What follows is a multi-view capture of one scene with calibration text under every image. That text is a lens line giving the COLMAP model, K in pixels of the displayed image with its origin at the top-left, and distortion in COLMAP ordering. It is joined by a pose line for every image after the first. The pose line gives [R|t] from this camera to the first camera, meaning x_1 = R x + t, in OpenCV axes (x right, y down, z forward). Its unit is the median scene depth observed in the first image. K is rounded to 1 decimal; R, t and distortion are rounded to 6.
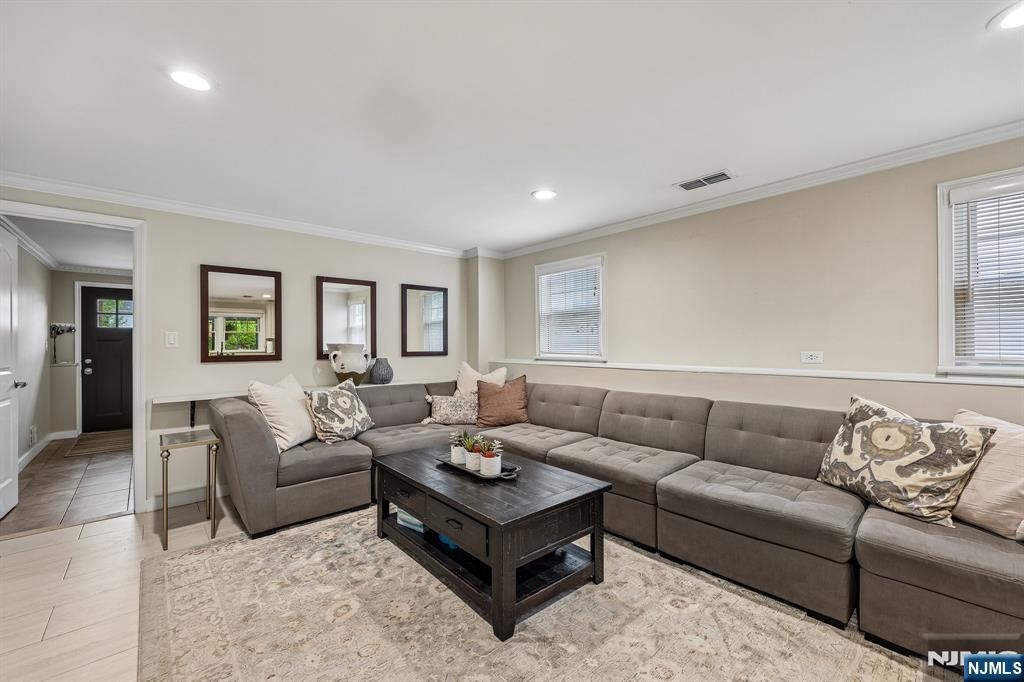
lens RADIAL K [[417.7, 0, 510.2], [0, 417.7, 342.0], [0, 0, 1]] dist [0.001119, -0.000130]
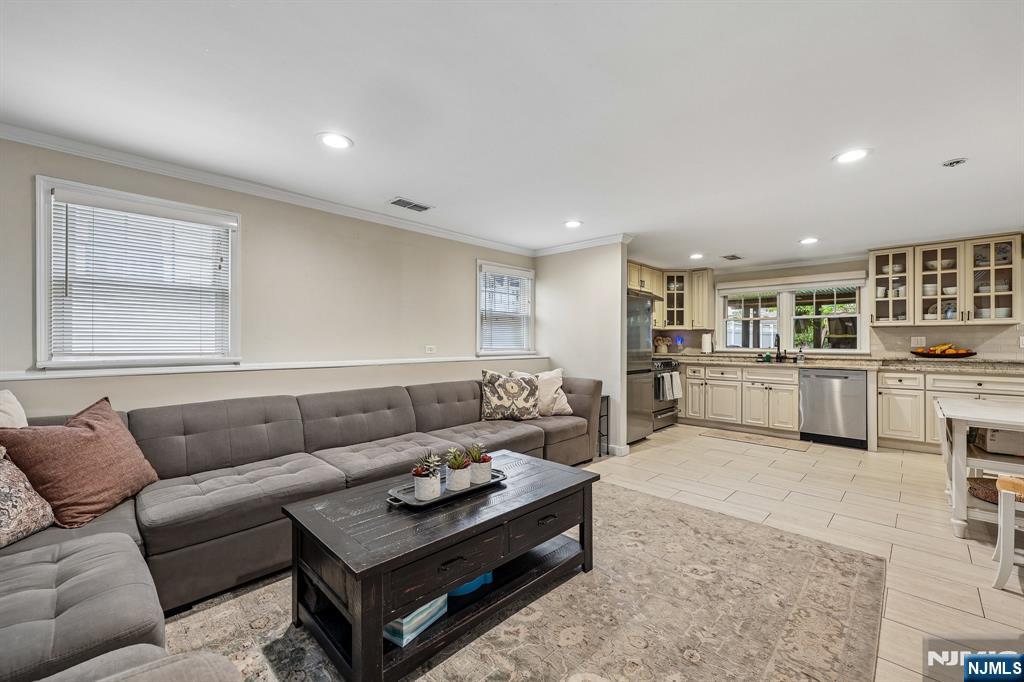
lens RADIAL K [[417.7, 0, 509.2], [0, 417.7, 342.0], [0, 0, 1]] dist [0.001119, -0.000130]
pose [[-0.072807, -0.001783, 0.997344, -0.636892], [-0.012475, 0.999922, 0.000877, 0.004989], [-0.997268, -0.012378, -0.072824, 0.668744]]
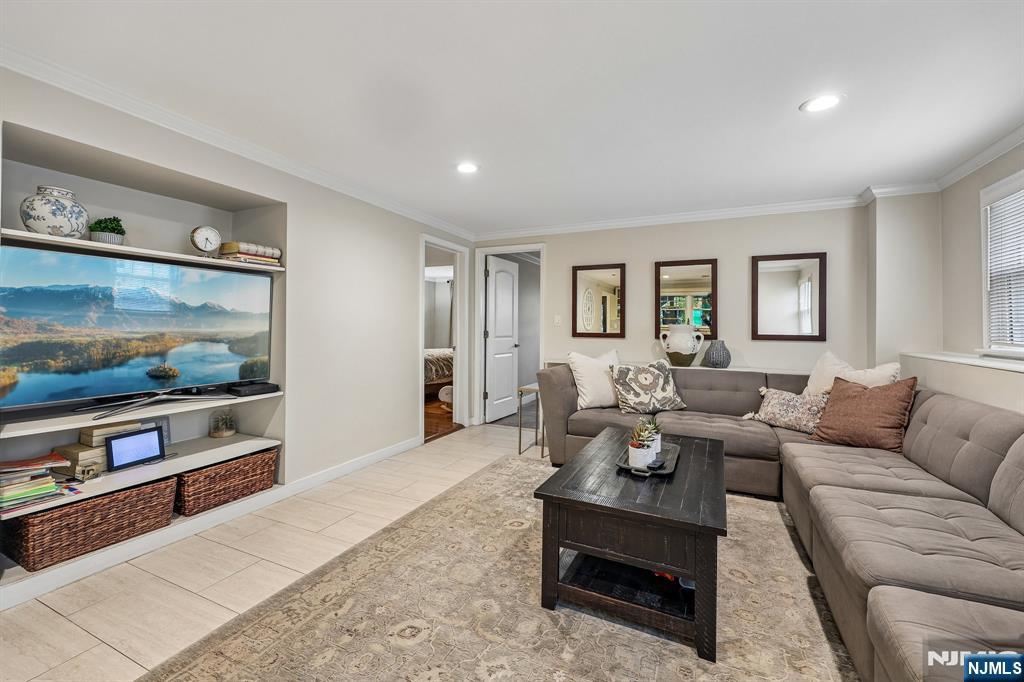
lens RADIAL K [[417.7, 0, 509.6], [0, 417.7, 324.5], [0, 0, 1]] dist [0.001119, -0.000130]
pose [[0.401088, 0.000518, -0.916040, 0.444155], [-0.007887, 0.999965, -0.002888, 0.011518], [0.916006, 0.008383, 0.401077, 0.251042]]
